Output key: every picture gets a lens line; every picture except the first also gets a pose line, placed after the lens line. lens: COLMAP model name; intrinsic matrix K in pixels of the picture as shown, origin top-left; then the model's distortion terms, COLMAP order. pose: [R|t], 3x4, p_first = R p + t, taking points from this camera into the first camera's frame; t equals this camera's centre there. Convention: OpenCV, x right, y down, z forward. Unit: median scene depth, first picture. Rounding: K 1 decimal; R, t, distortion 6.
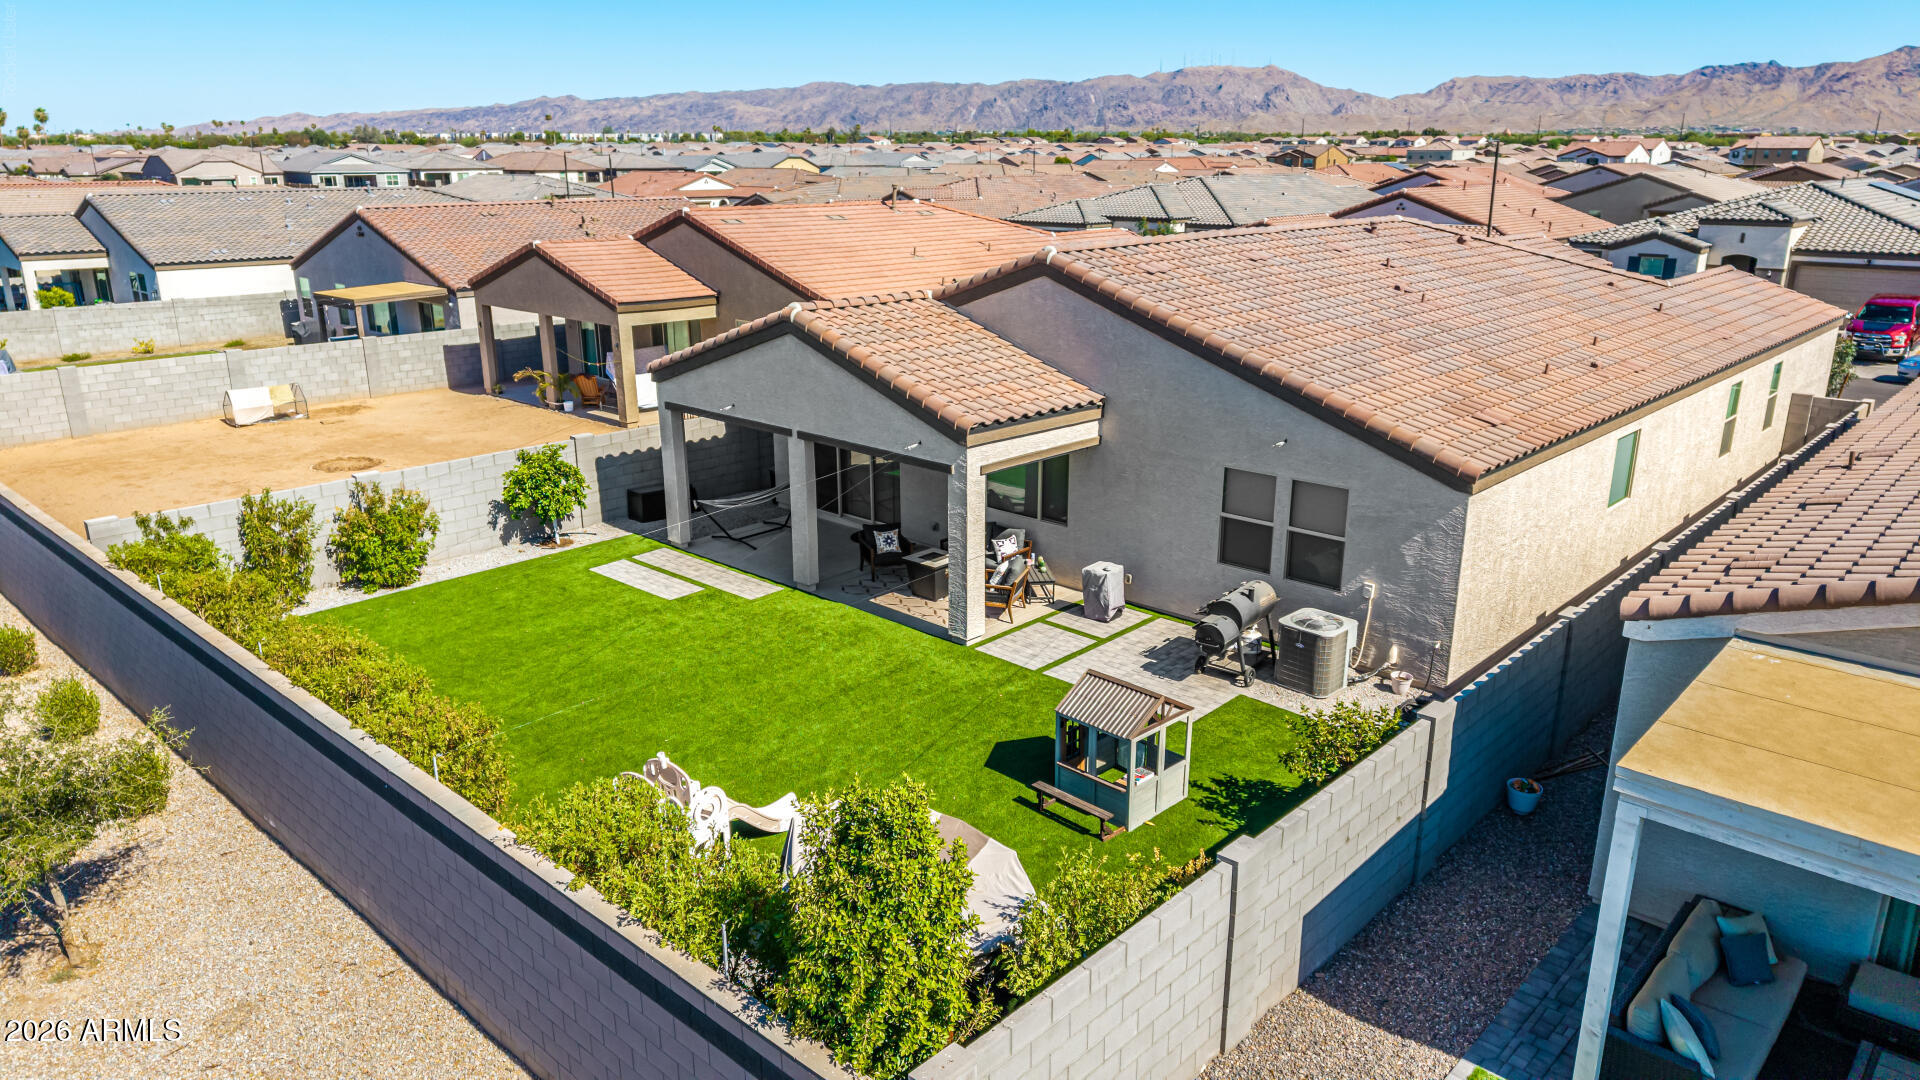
lens RADIAL K [[1283.7, 0, 963.7], [0, 1283.7, 545.5], [0, 0, 1]] dist [0.026249, -0.025110]
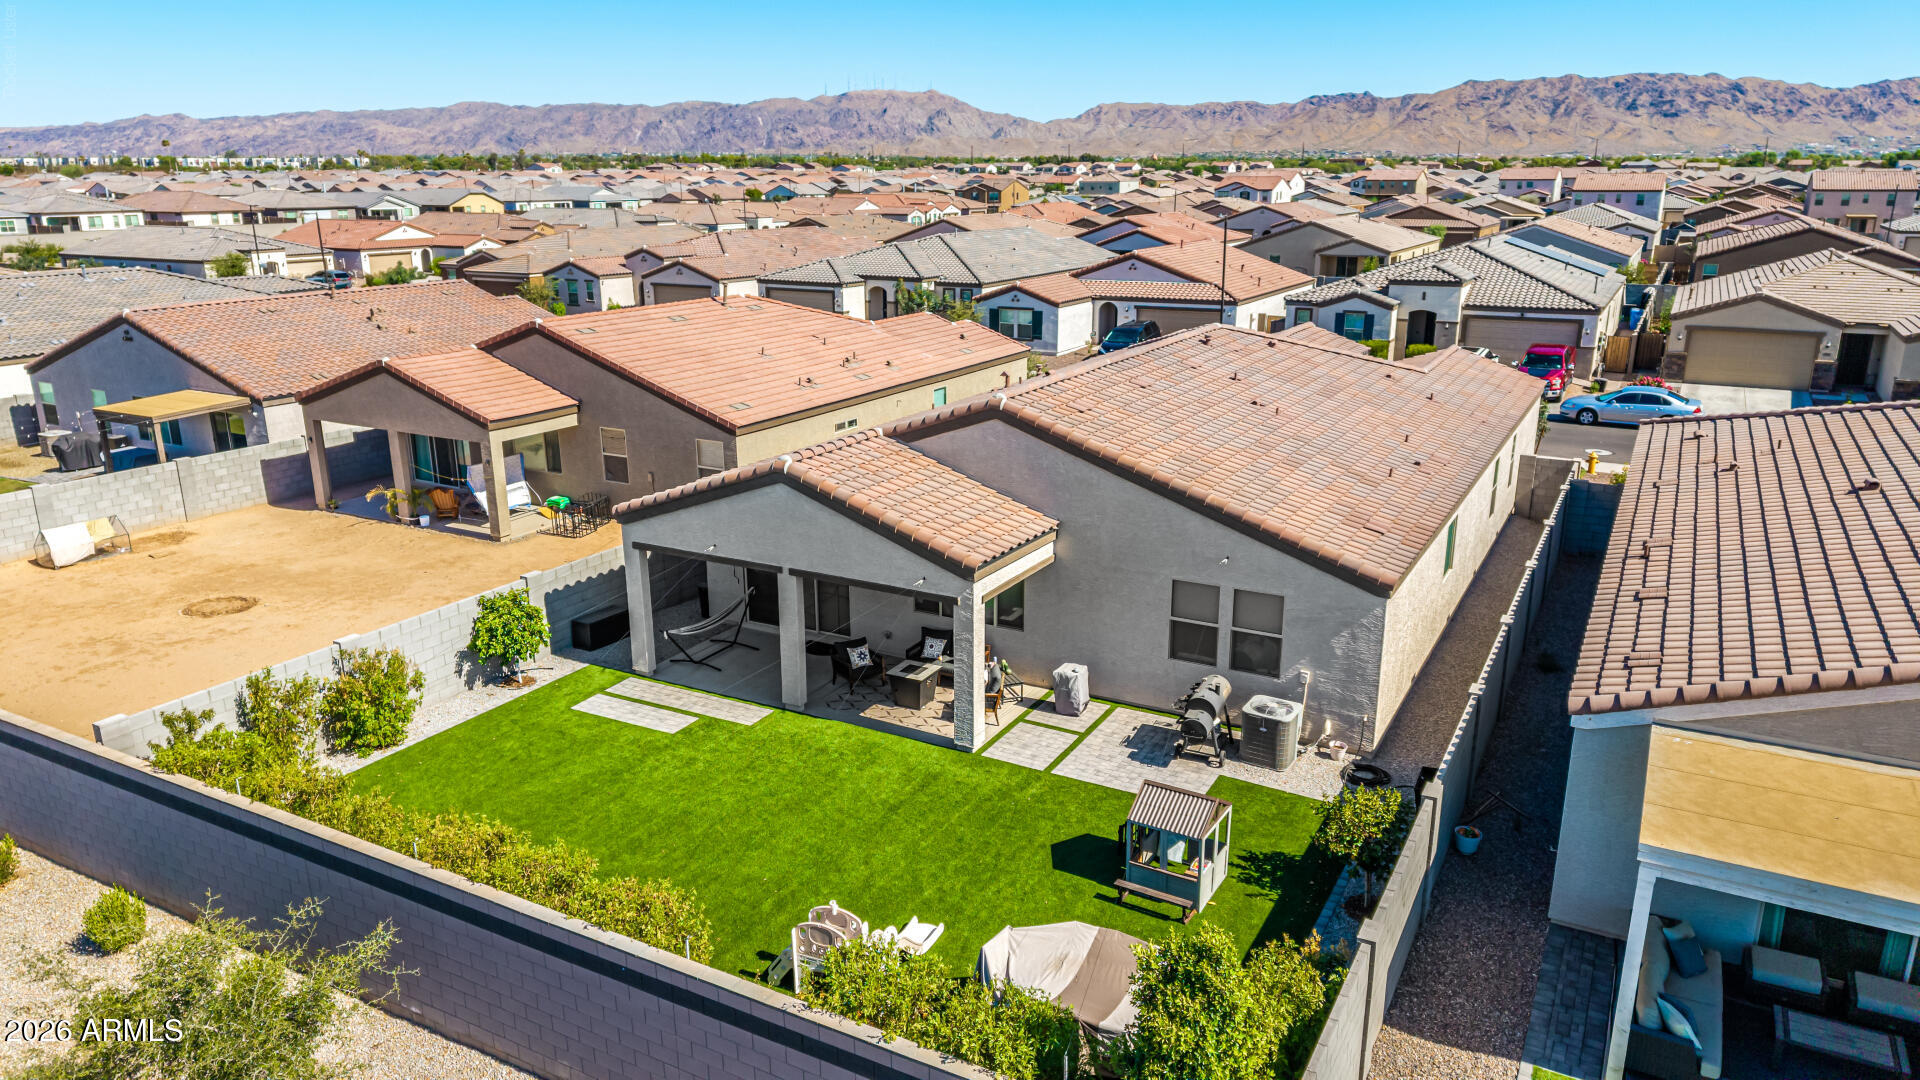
lens RADIAL K [[1283.7, 0, 962.3], [0, 1283.7, 540.9], [0, 0, 1]] dist [0.026249, -0.025110]
pose [[0.970774, -0.069517, 0.229707, -0.234036], [0.073852, 0.997216, -0.010319, -0.090344], [-0.228350, 0.026982, 0.973205, -0.101898]]
